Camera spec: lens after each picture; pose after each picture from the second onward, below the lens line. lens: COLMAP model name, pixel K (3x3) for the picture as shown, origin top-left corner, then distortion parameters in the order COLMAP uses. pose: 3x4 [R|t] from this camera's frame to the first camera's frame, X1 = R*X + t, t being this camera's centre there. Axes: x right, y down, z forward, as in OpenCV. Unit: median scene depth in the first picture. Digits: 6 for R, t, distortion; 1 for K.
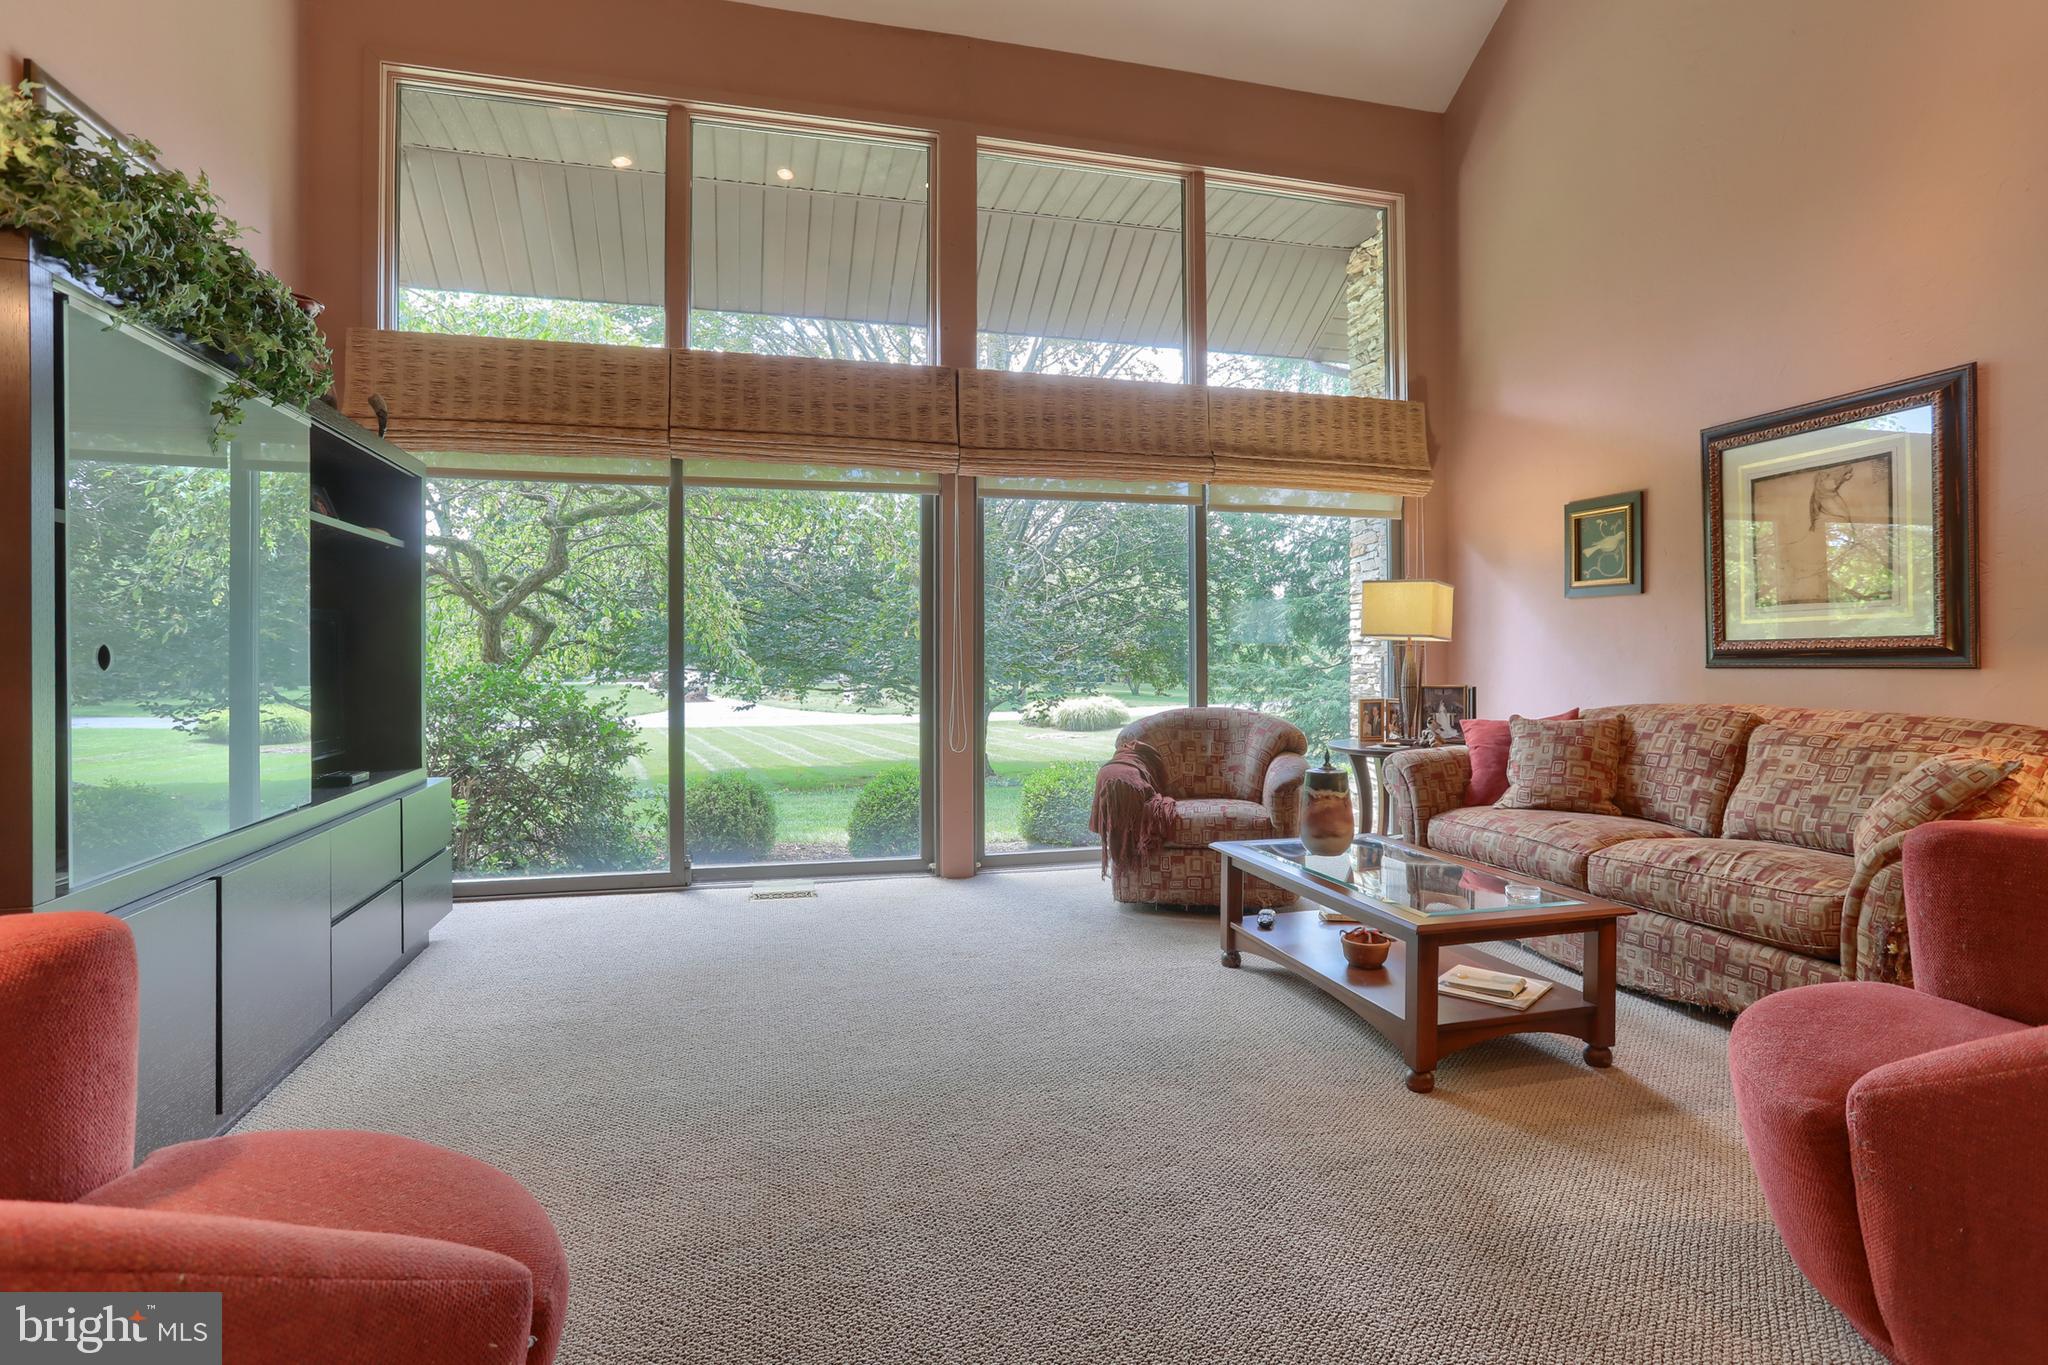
lens RADIAL K [[1037.0, 0, 1025.6], [0, 1037.0, 660.1], [0, 0, 1]] dist [0.000386, -0.000016]
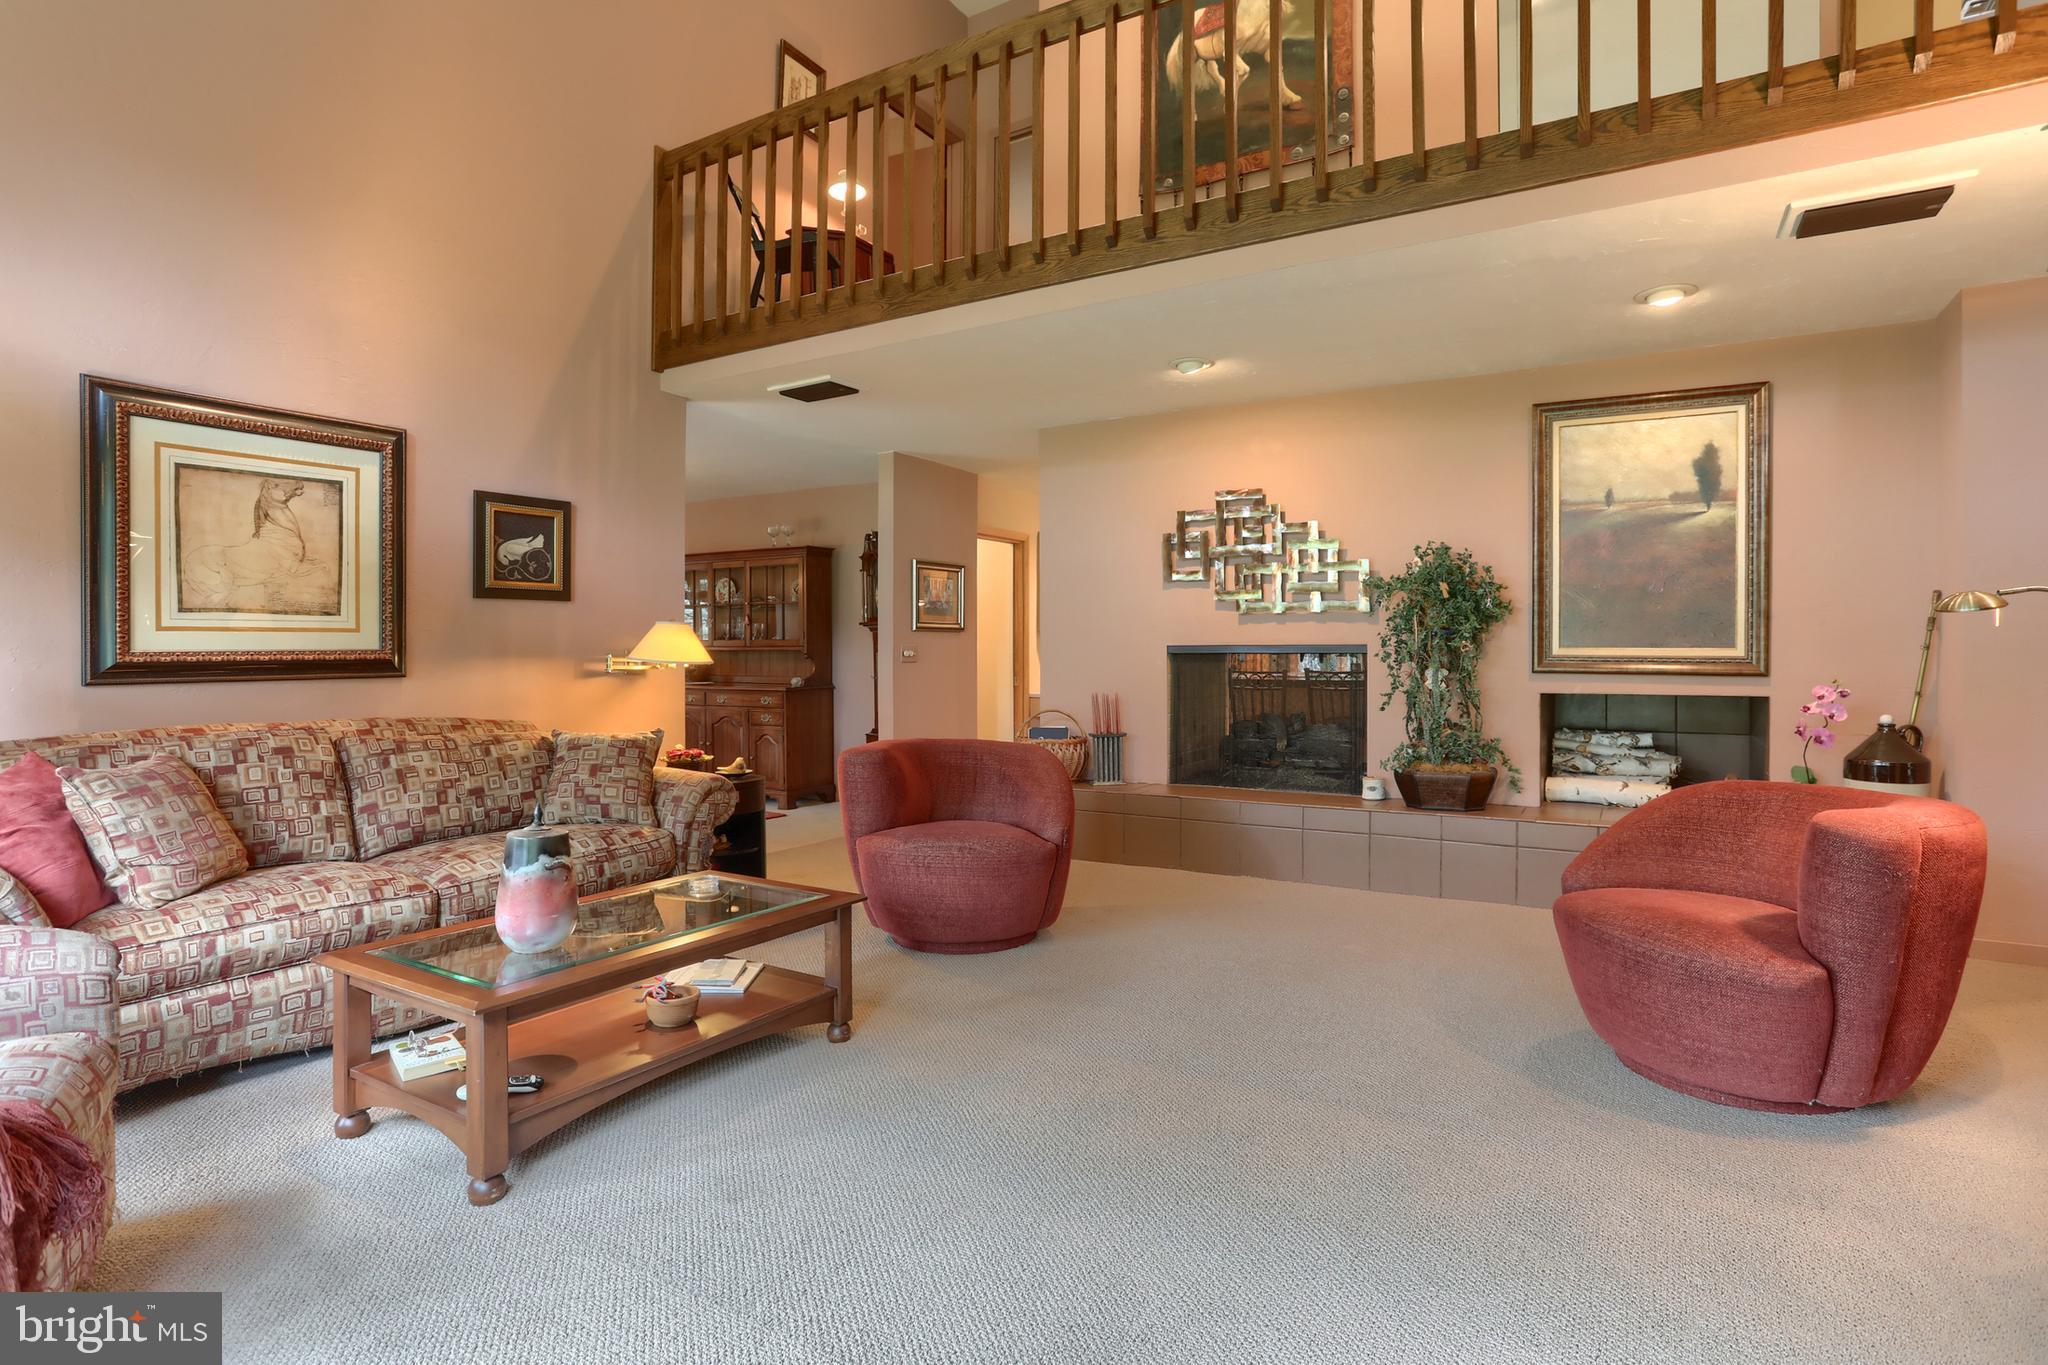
lens RADIAL K [[1037.0, 0, 1025.6], [0, 1037.0, 660.1], [0, 0, 1]] dist [0.000386, -0.000016]
pose [[-0.681248, -0.000687, 0.732052, -0.440672], [0.005007, 0.999972, 0.005598, -0.014044], [-0.732035, 0.007479, -0.681226, 1.171799]]
